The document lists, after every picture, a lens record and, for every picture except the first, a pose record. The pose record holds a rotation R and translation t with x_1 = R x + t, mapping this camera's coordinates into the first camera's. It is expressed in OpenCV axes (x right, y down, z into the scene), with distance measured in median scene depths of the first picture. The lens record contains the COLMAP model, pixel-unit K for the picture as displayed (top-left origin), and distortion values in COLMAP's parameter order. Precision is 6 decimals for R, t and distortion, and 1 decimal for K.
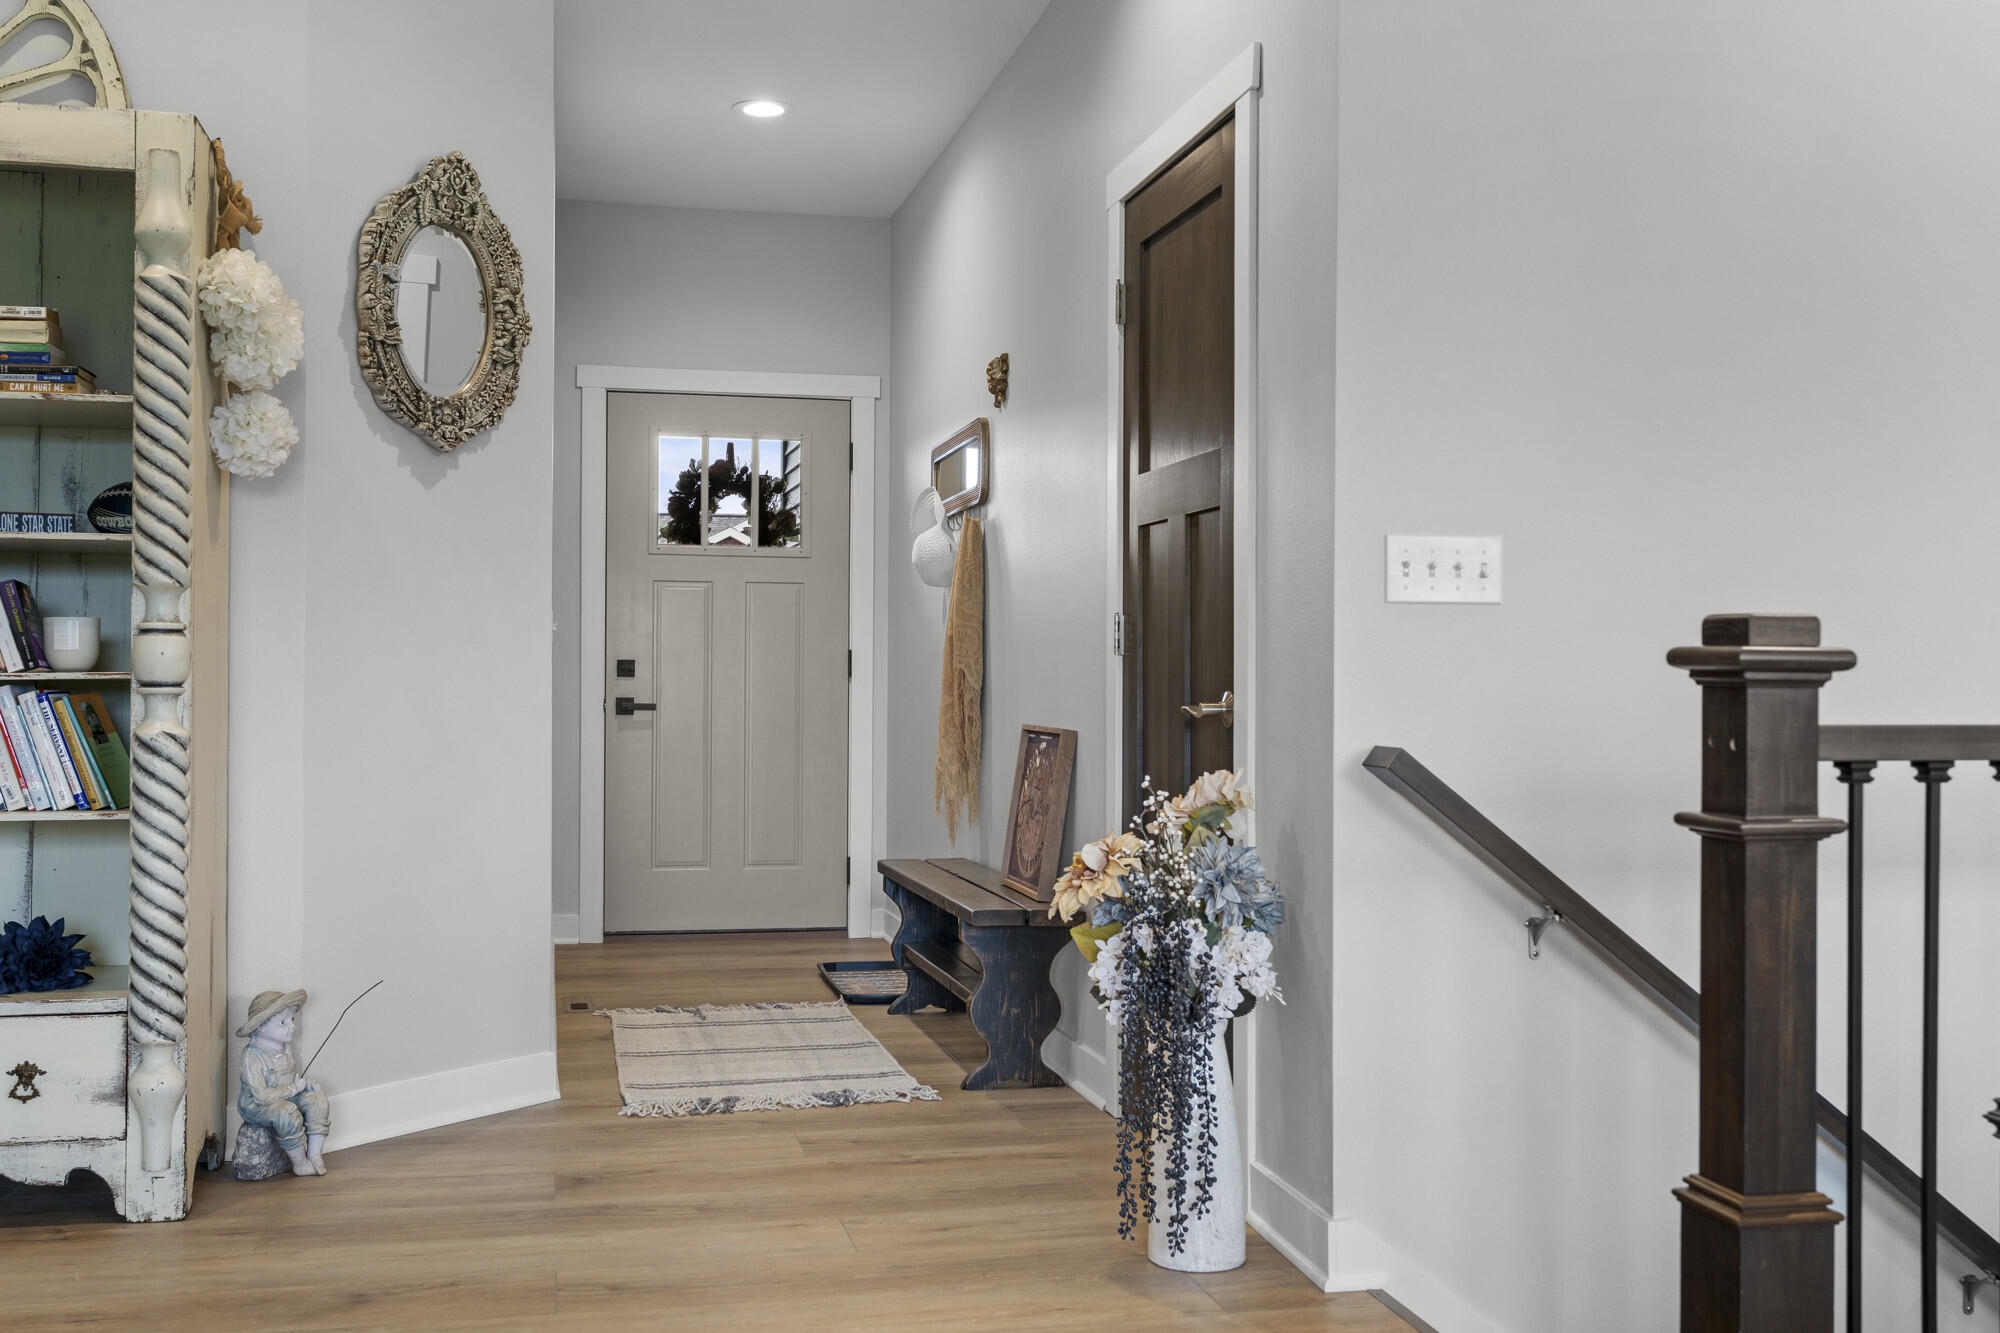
lens RADIAL K [[1975.4, 0, 1000.1], [0, 1975.4, 671.2], [0, 0, 1]] dist [-0.005415, 0.000000]
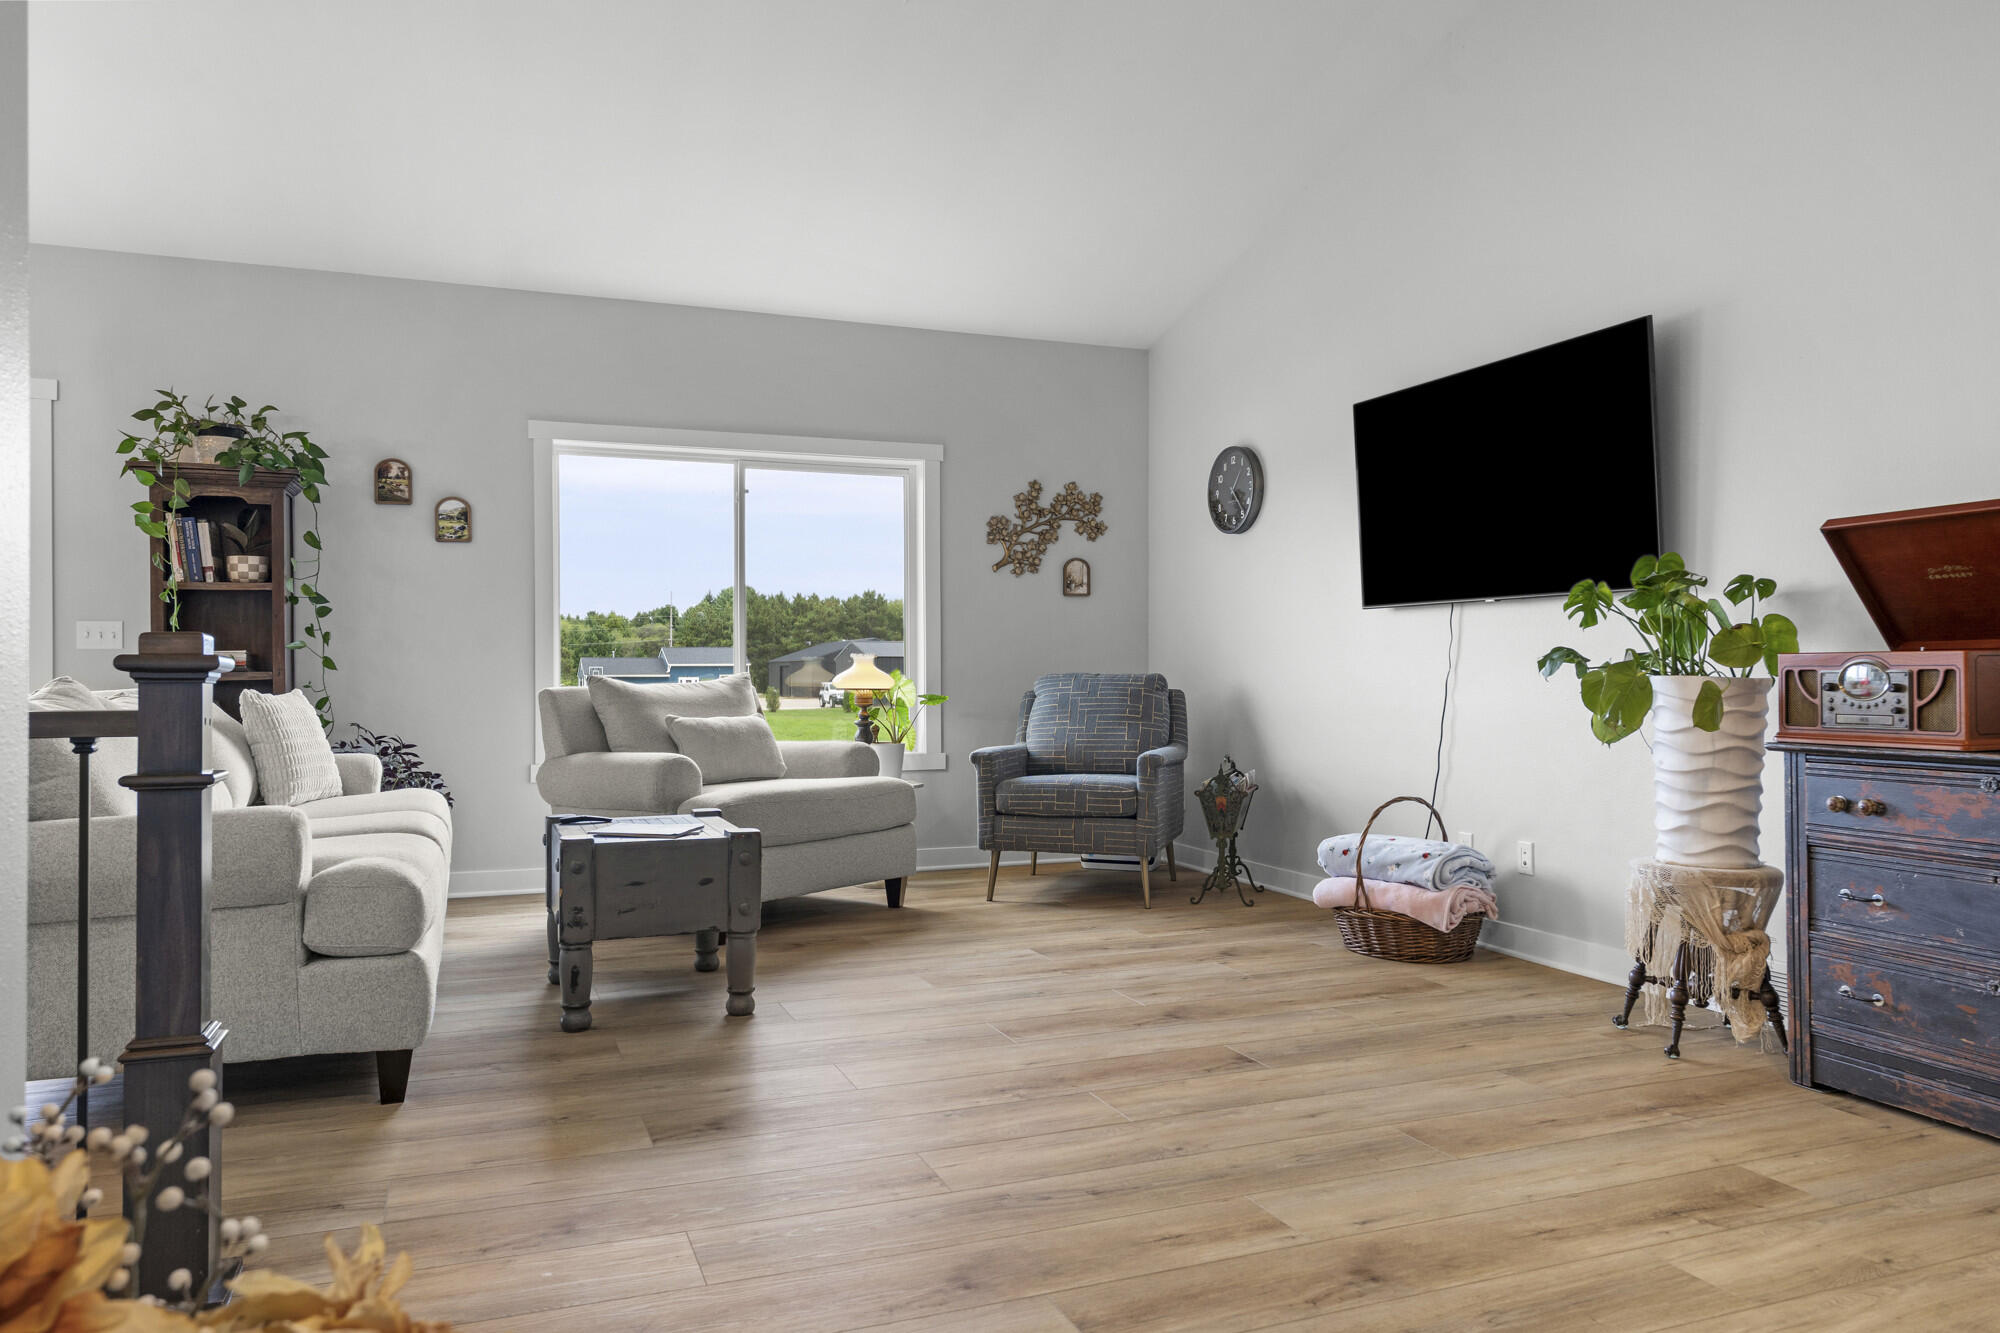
lens RADIAL K [[1331.8, 0, 998.2], [0, 1331.8, 664.2], [0, 0, 1]] dist [-0.002813, -0.002705]
pose [[-0.990522, -0.000931, -0.137353, -0.040127], [0.000309, 0.999959, -0.009007, 0.001590], [0.137356, -0.008964, -0.990481, 1.264619]]
